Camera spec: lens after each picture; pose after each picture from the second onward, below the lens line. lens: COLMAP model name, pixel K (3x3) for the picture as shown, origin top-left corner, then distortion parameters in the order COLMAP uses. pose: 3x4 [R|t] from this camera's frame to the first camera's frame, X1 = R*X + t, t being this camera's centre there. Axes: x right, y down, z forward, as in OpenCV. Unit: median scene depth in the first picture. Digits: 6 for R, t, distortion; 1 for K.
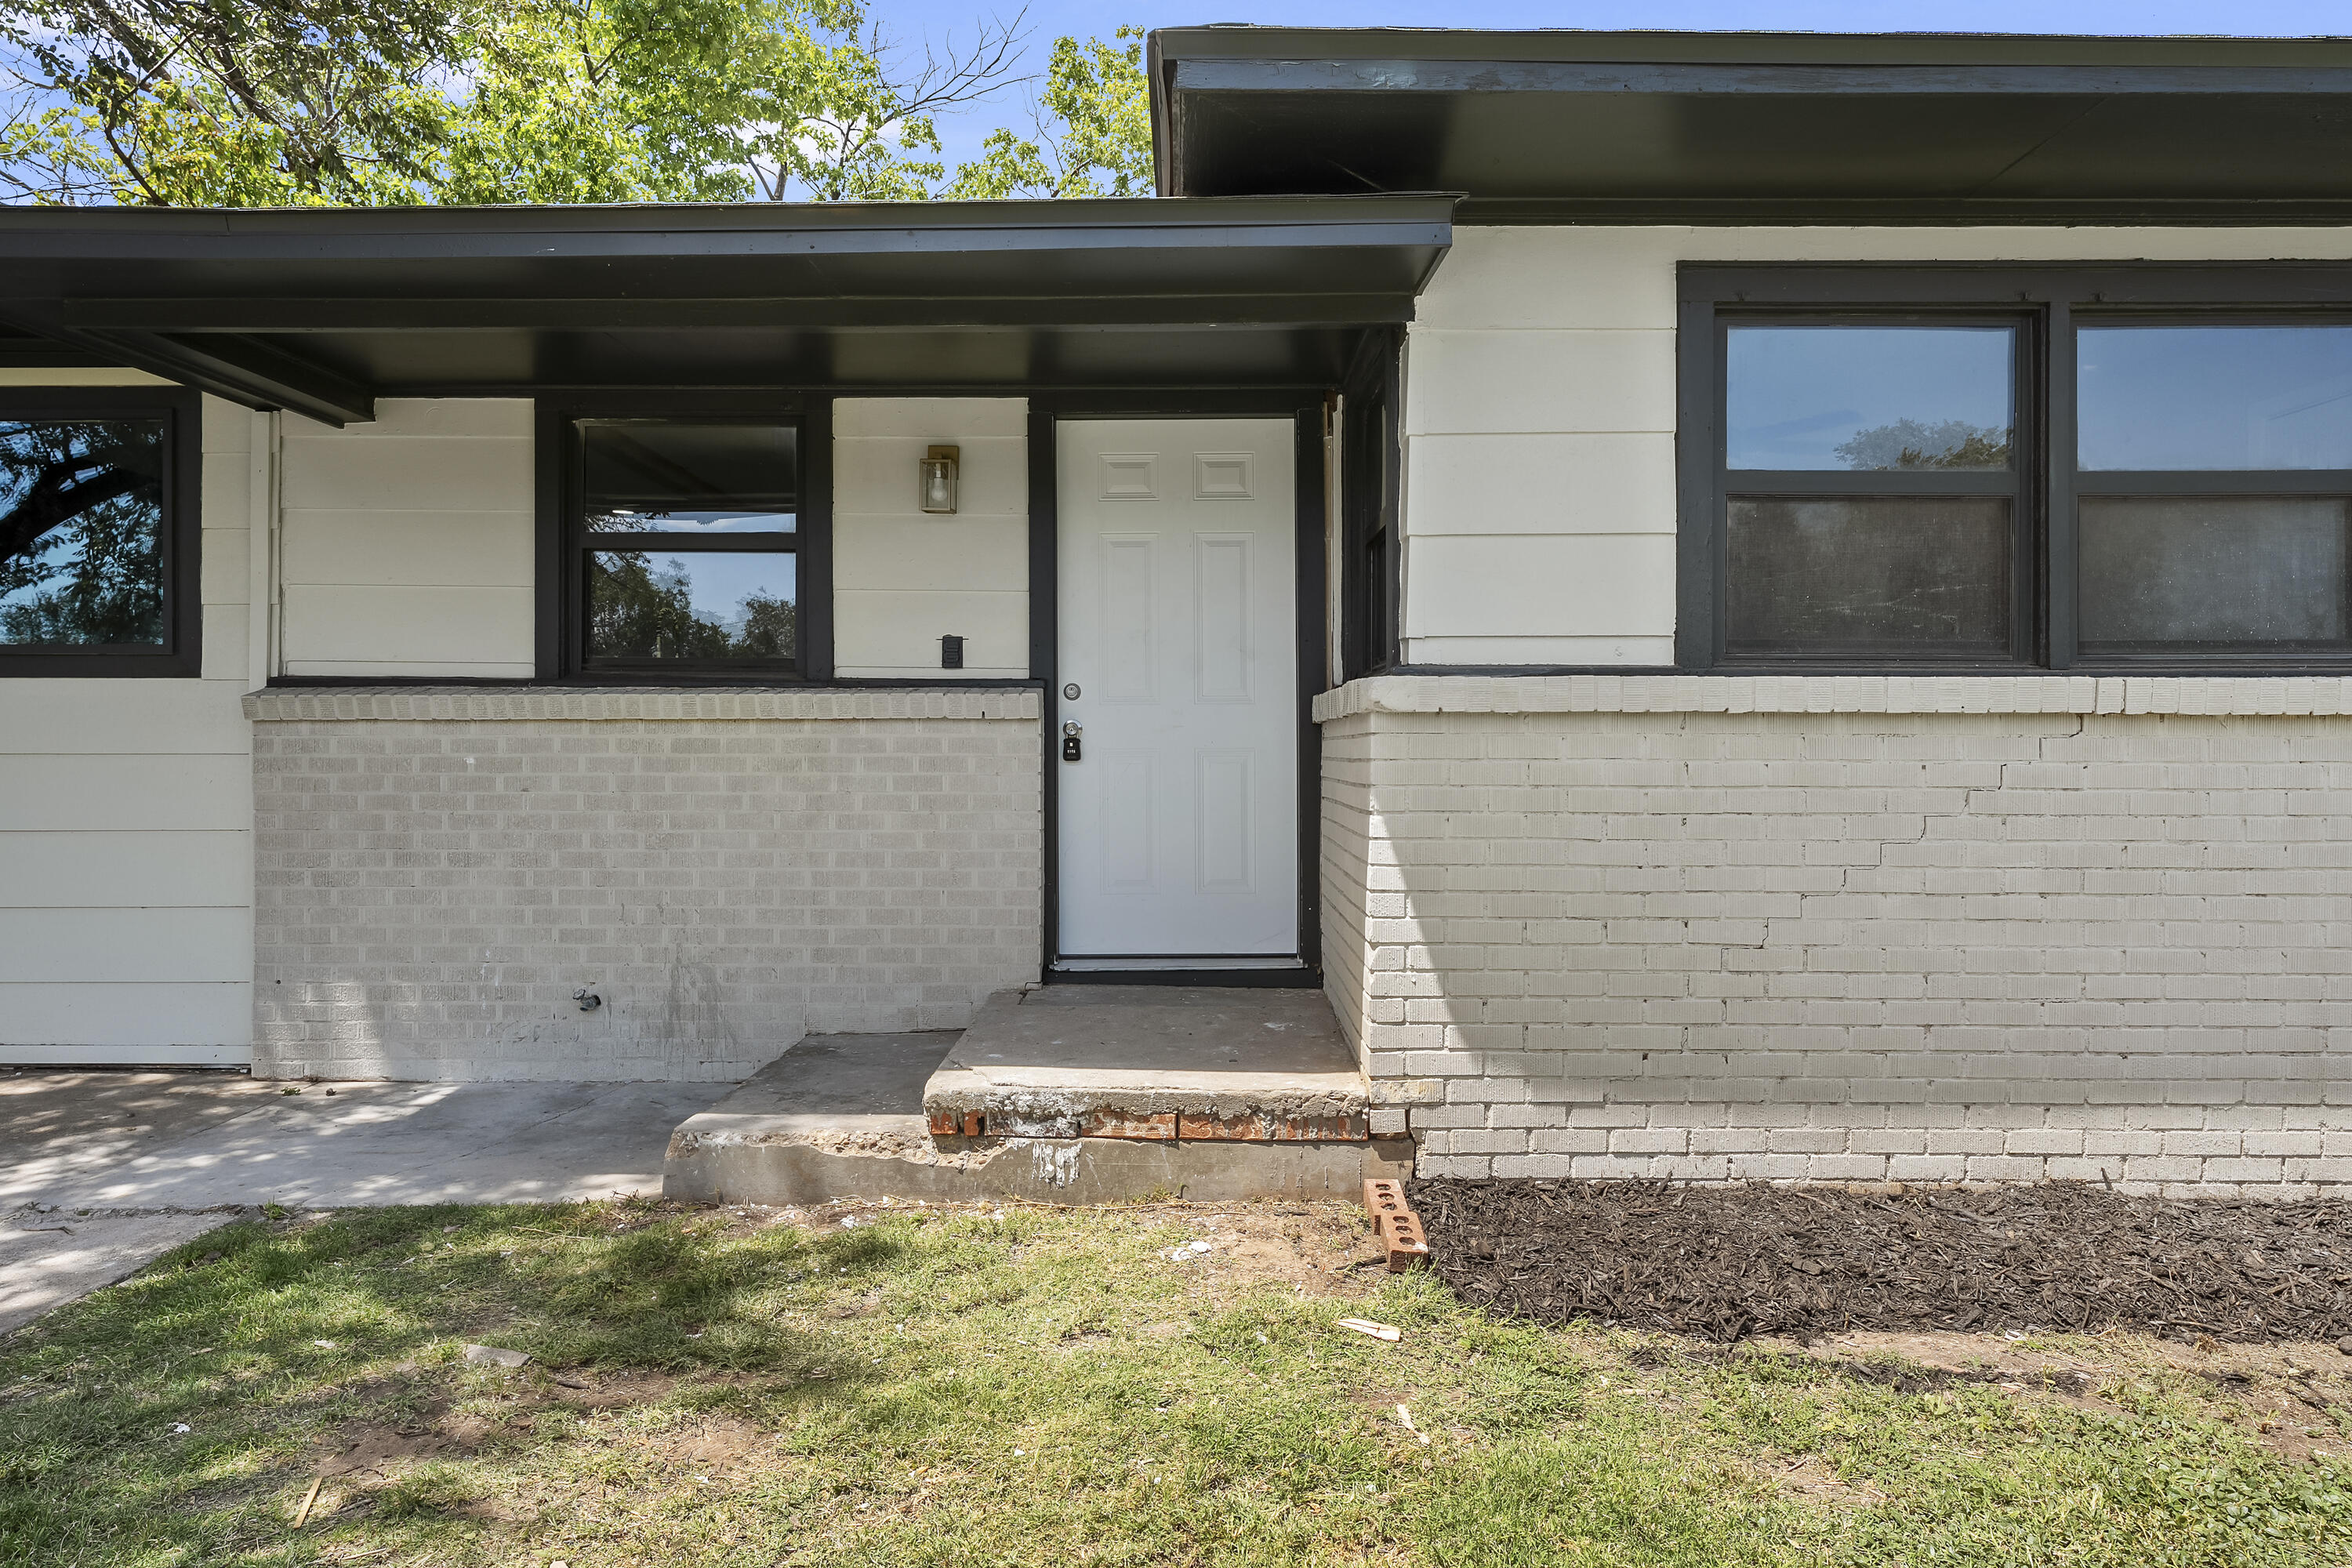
lens RADIAL K [[1289.0, 0, 1178.8], [0, 1289.0, 778.3], [0, 0, 1]] dist [-0.000173, -0.000002]
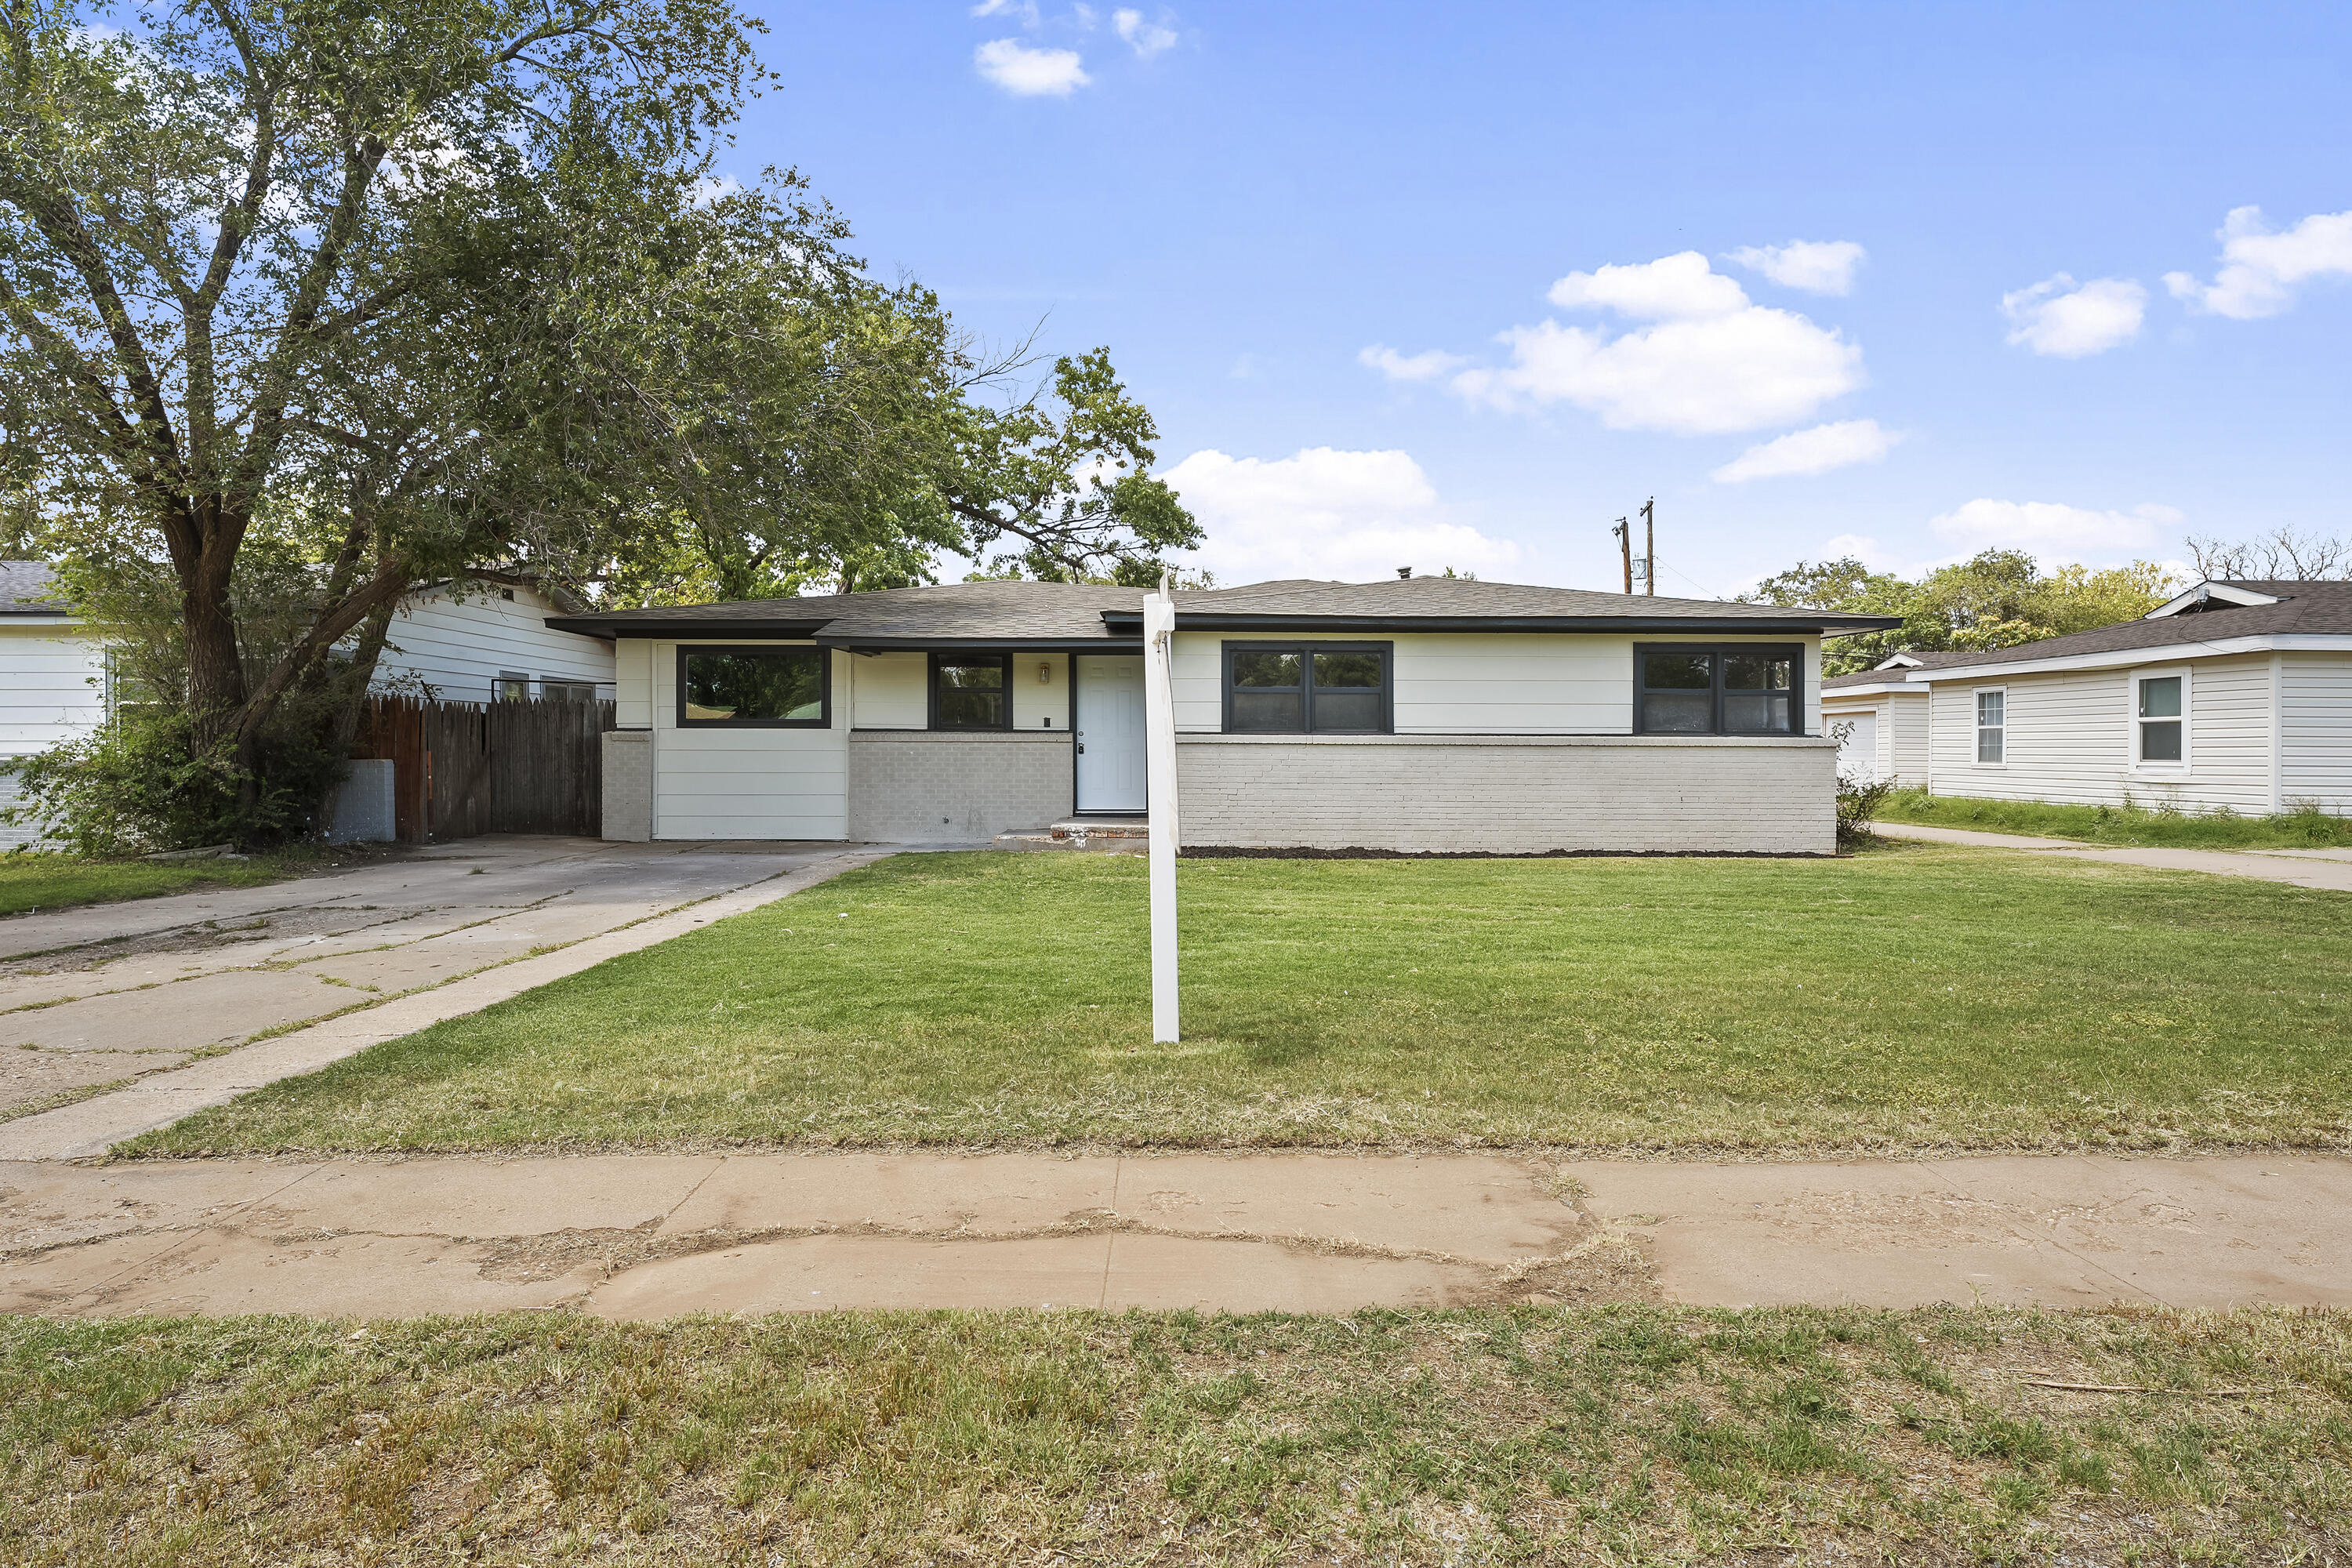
lens RADIAL K [[1289.0, 0, 1175.2], [0, 1289.0, 777.6], [0, 0, 1]] dist [-0.000173, -0.000002]
pose [[0.999857, 0.002284, 0.016743, 0.116991], [-0.002412, 0.999968, 0.007650, 0.024907], [-0.016725, -0.007690, 0.999831, -2.568523]]
